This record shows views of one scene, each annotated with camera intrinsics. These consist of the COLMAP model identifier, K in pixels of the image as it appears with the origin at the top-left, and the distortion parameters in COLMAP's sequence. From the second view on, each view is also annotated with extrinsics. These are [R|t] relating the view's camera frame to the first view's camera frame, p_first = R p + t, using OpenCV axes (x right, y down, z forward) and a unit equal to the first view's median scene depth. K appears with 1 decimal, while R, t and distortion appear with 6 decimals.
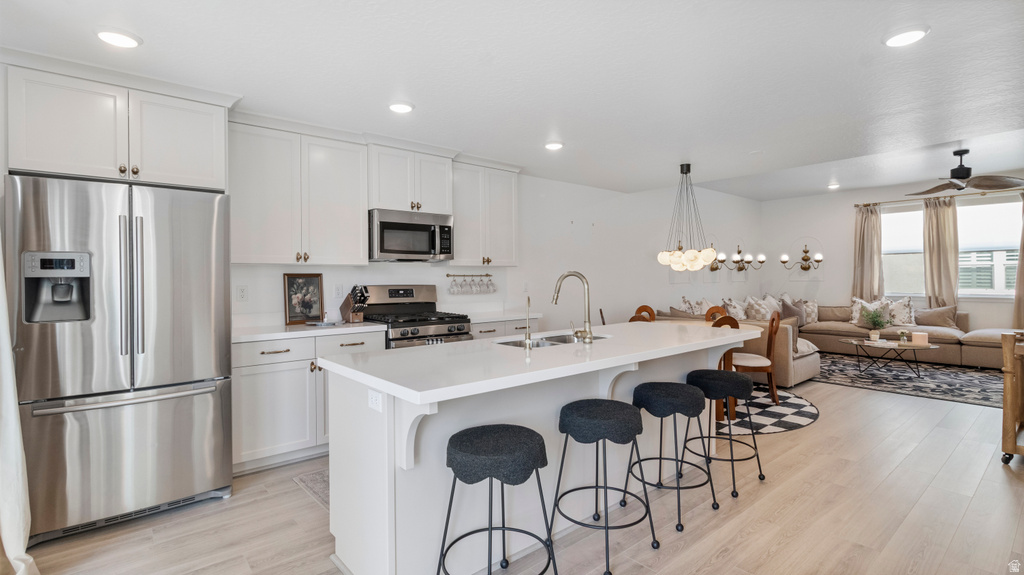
lens RADIAL K [[481.9, 0, 510.1], [0, 481.9, 282.0], [0, 0, 1]] dist [-0.006802, -0.001014]
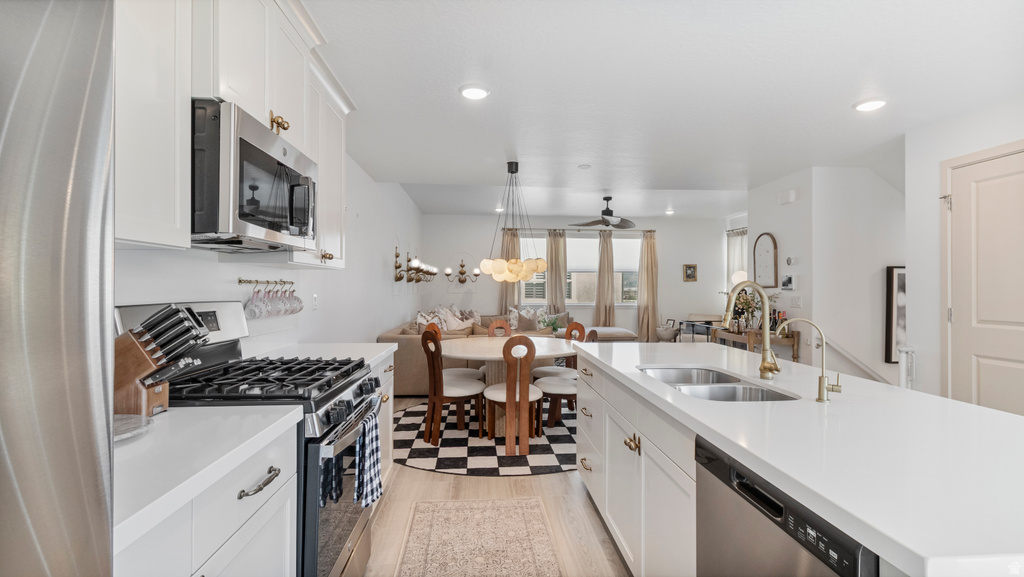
lens RADIAL K [[486.2, 0, 518.3], [0, 486.2, 285.6], [0, 0, 1]] dist [-0.001678, -0.000516]
pose [[0.562811, 0.015077, 0.826448, -0.343247], [-0.002272, 0.999858, -0.016693, -0.001172], [-0.826582, 0.007517, 0.562766, 0.450622]]
